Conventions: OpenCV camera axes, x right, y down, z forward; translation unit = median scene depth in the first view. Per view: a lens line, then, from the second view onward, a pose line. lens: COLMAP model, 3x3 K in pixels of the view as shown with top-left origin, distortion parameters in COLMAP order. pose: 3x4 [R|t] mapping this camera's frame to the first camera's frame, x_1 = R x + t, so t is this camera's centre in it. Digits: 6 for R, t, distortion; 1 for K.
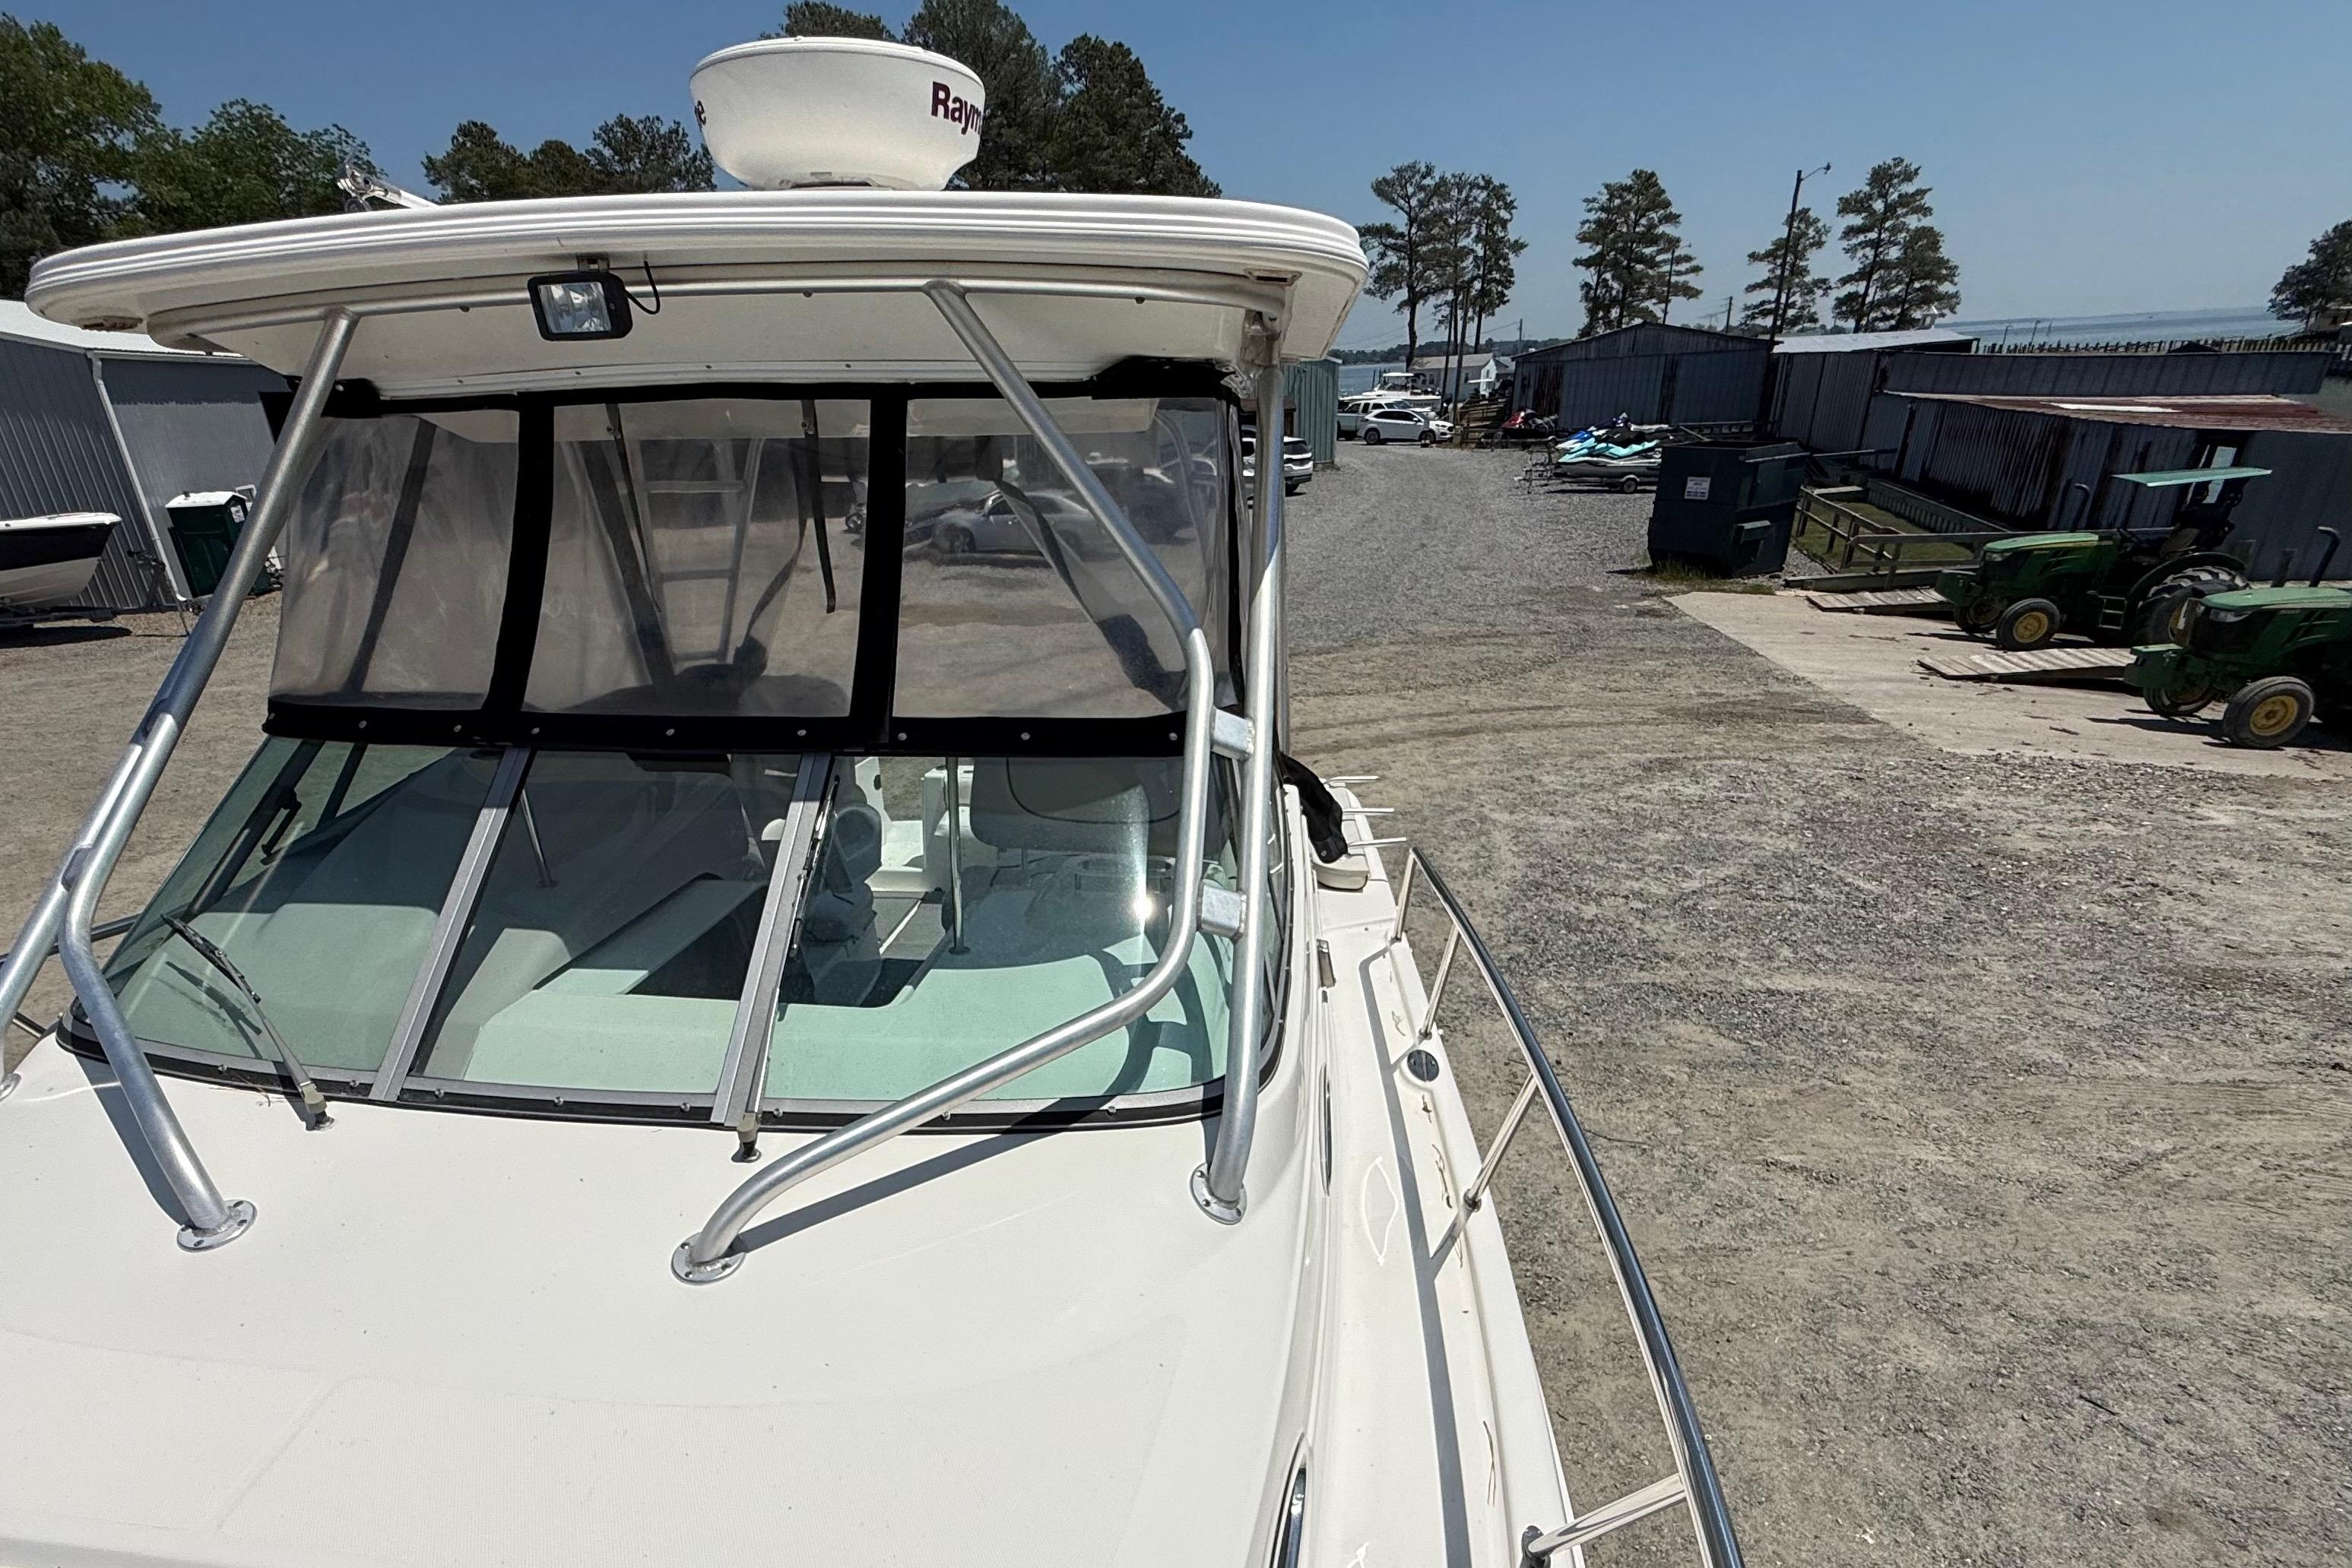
lens RADIAL K [[1229.4, 0, 1078.3], [0, 1229.4, 995.6], [0, 0, 1]] dist [0.002506, 0.000154]
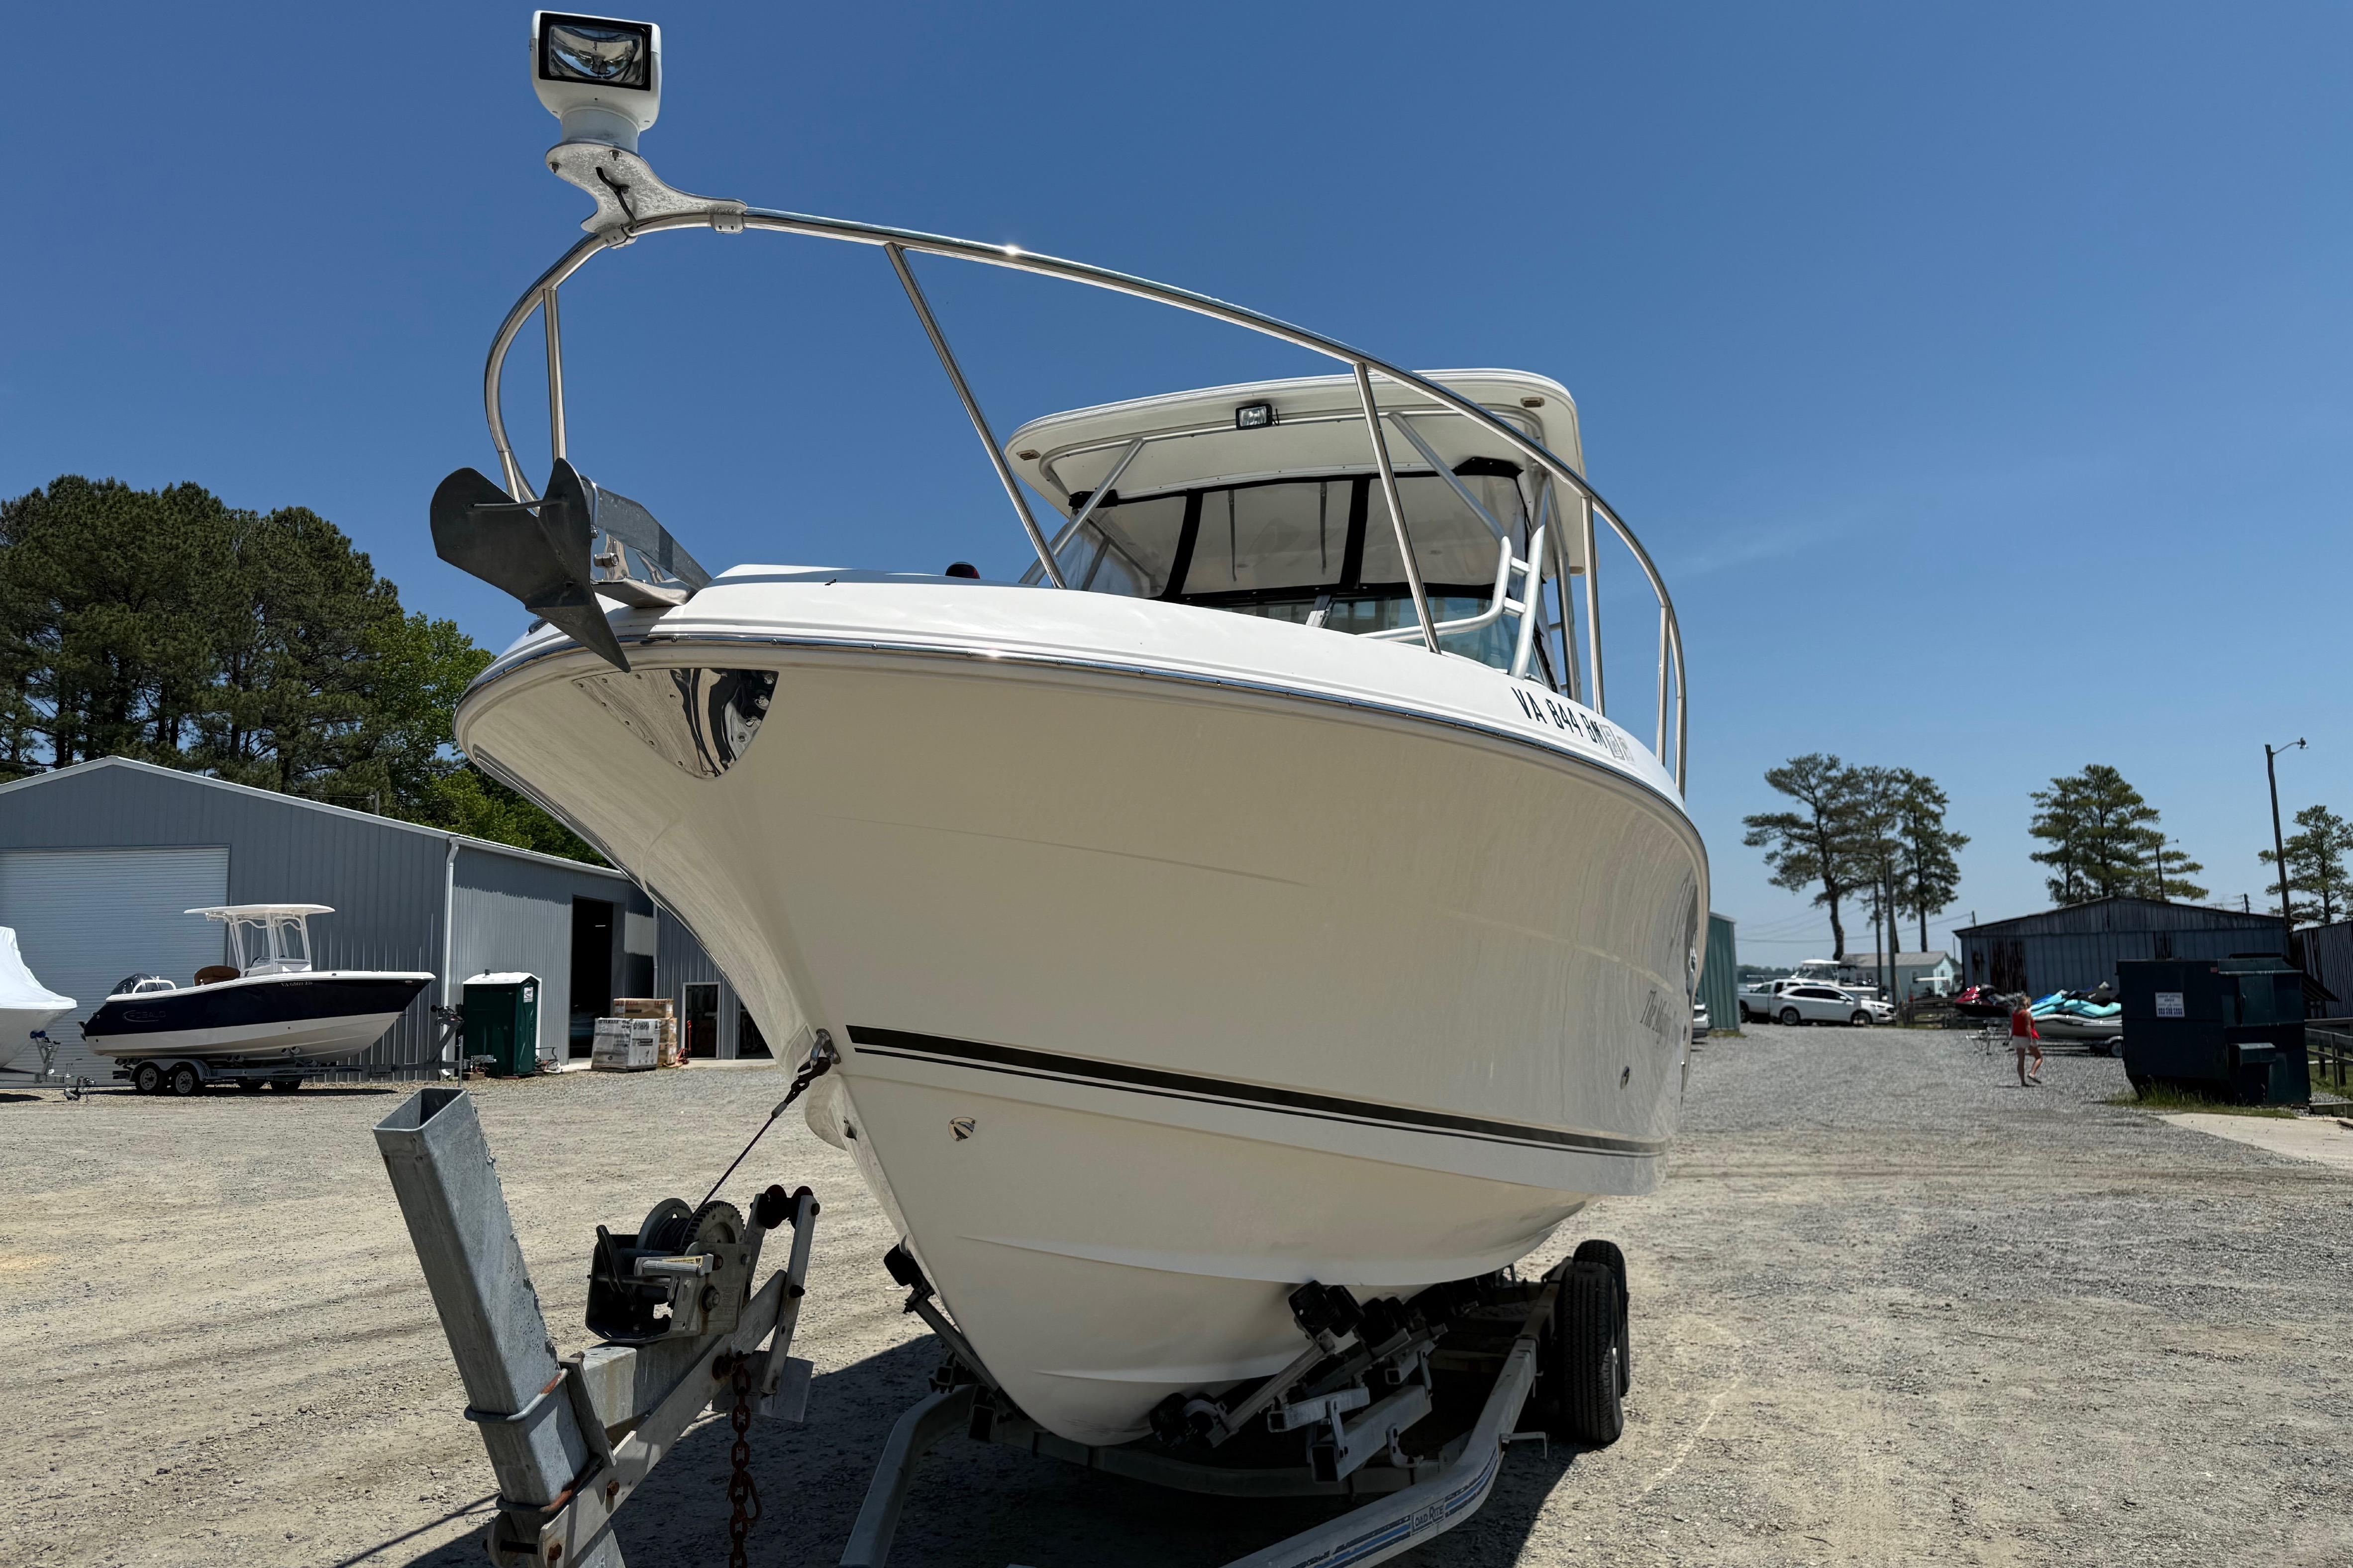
lens RADIAL K [[1660.9, 0, 1177.2], [0, 1660.9, 793.0], [0, 0, 1]] dist [0.056713, -0.076130]
pose [[0.989126, 0.014969, -0.146306, -0.001513], [-0.092601, 0.836243, -0.540484, 0.066820], [0.114257, 0.548155, 0.828536, -0.049054]]
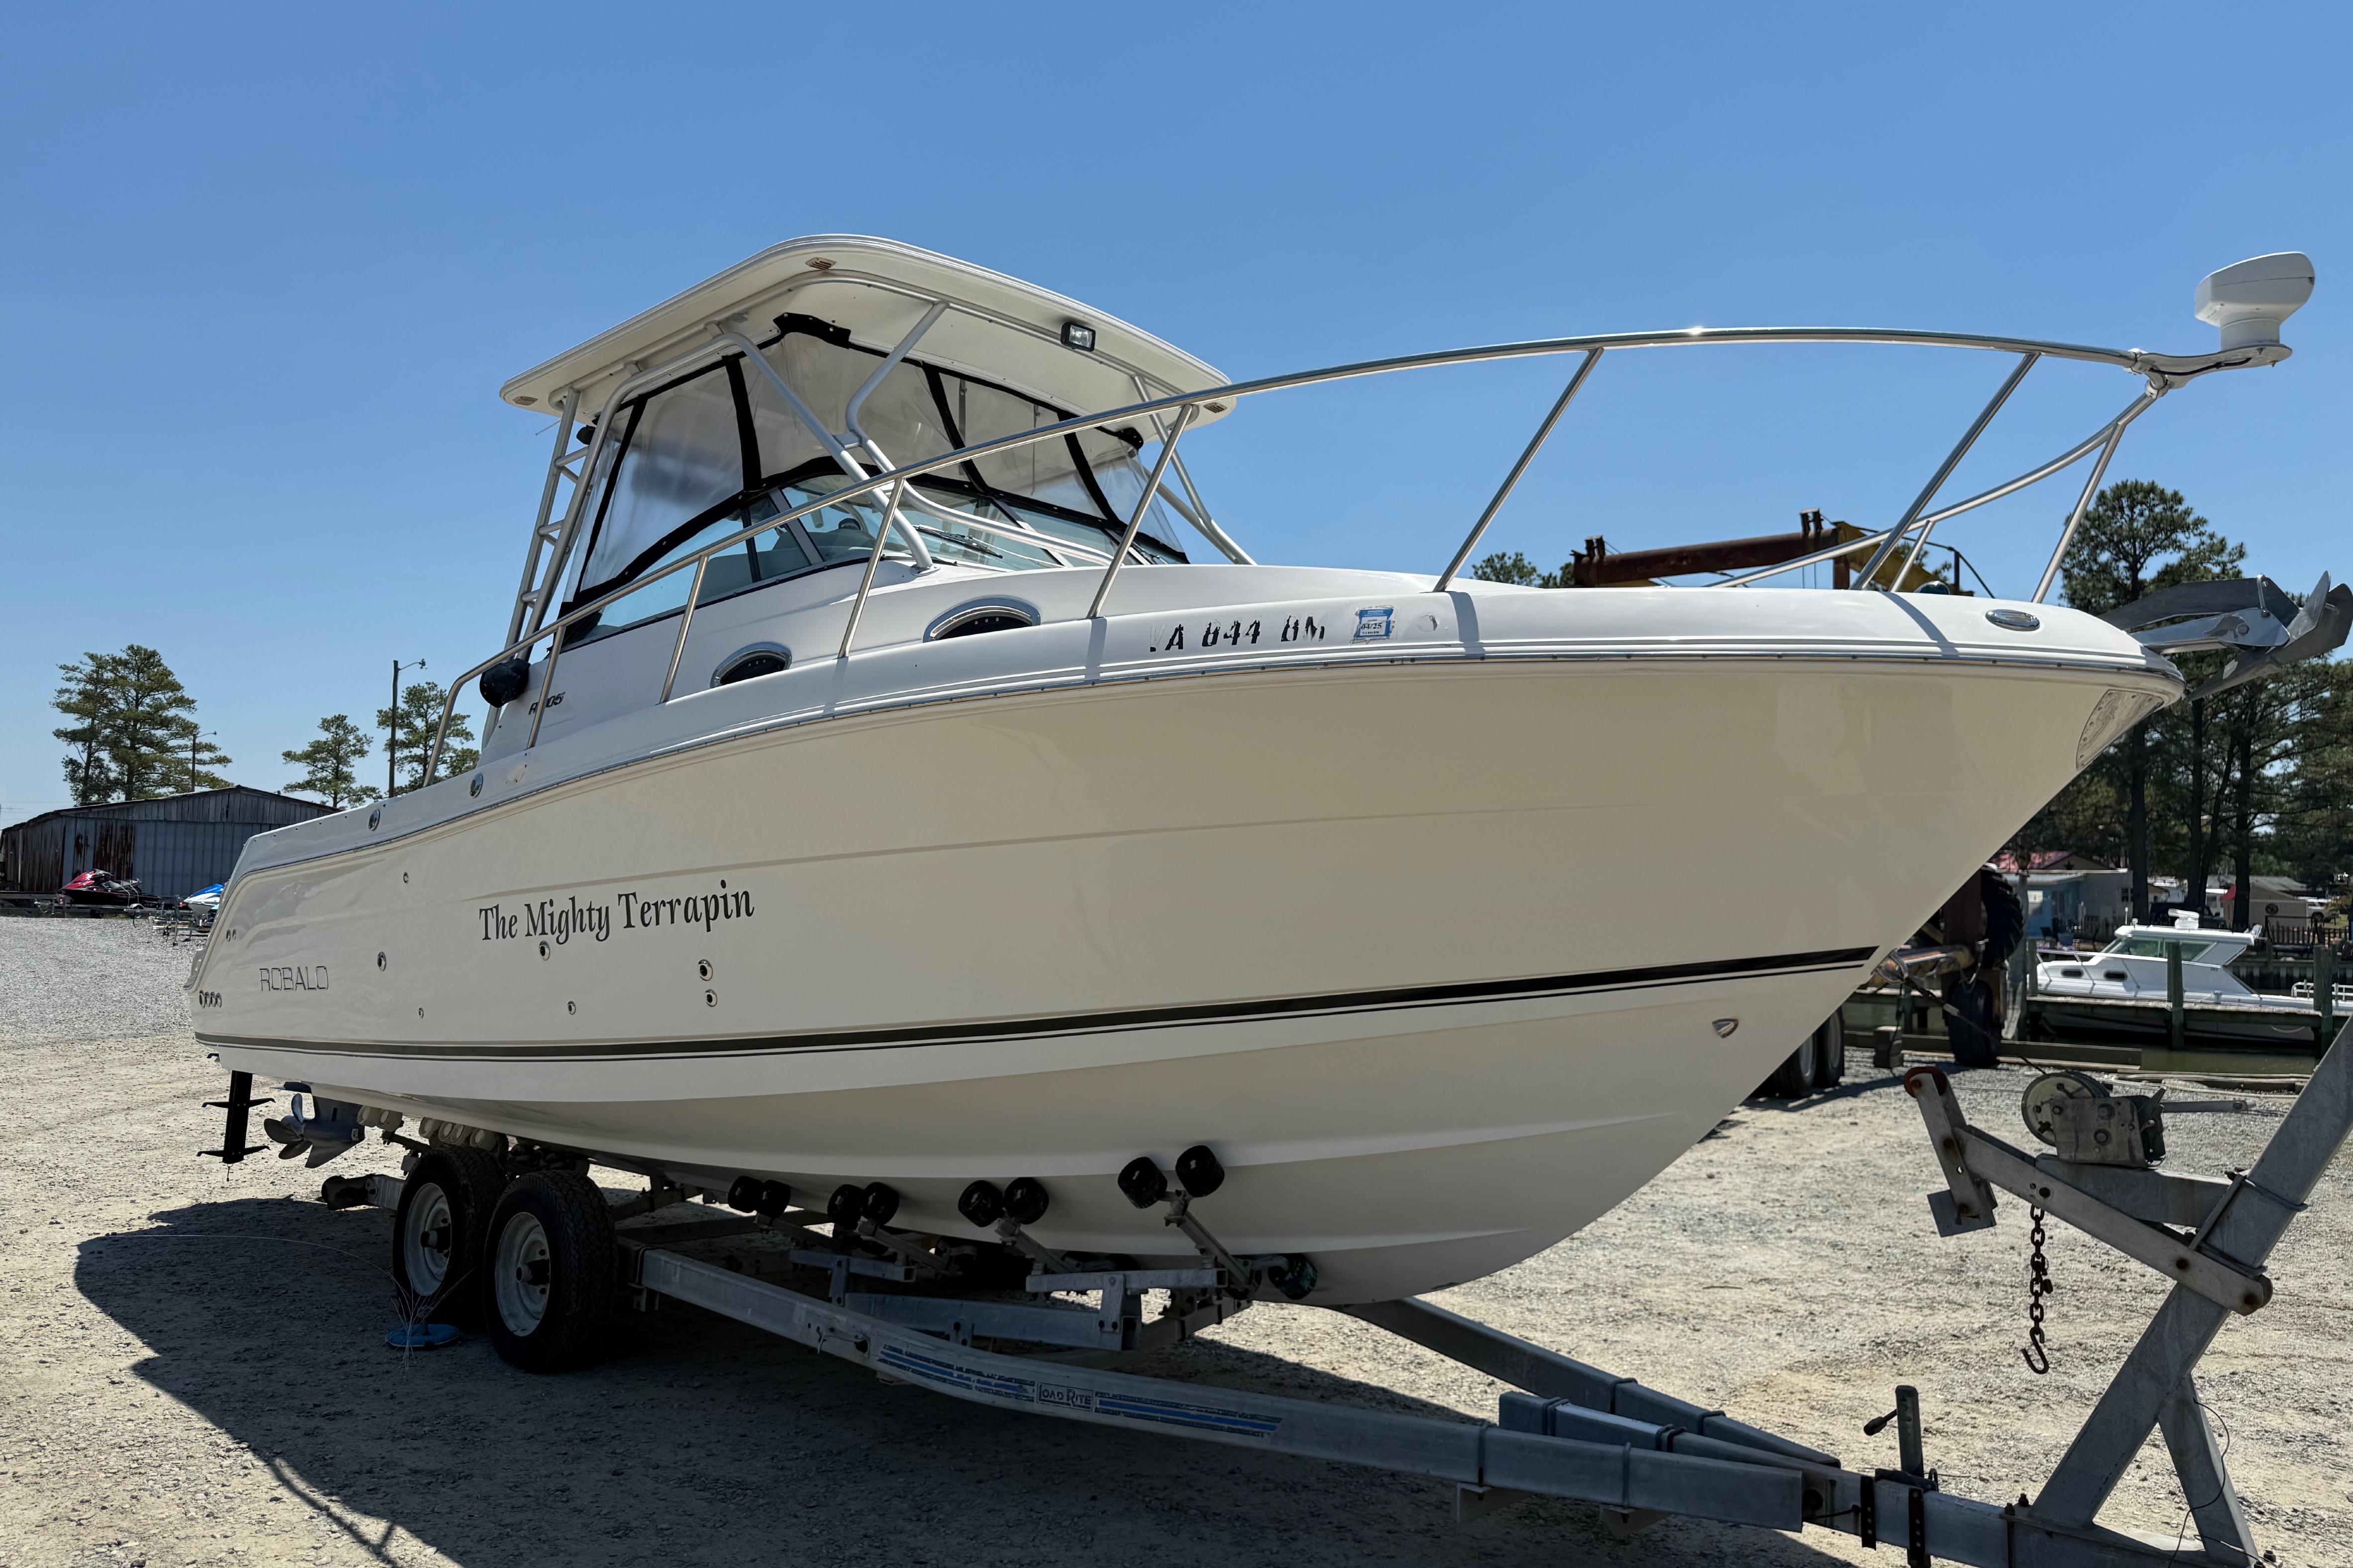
lens RADIAL K [[1660.9, 0, 1185.3], [0, 1660.9, 787.1], [0, 0, 1]] dist [0.056713, -0.076130]
pose [[0.568713, 0.109053, 0.815275, -0.104883], [0.324904, 0.880787, -0.344460, 0.055344], [-0.755647, 0.460785, 0.465483, -0.014523]]
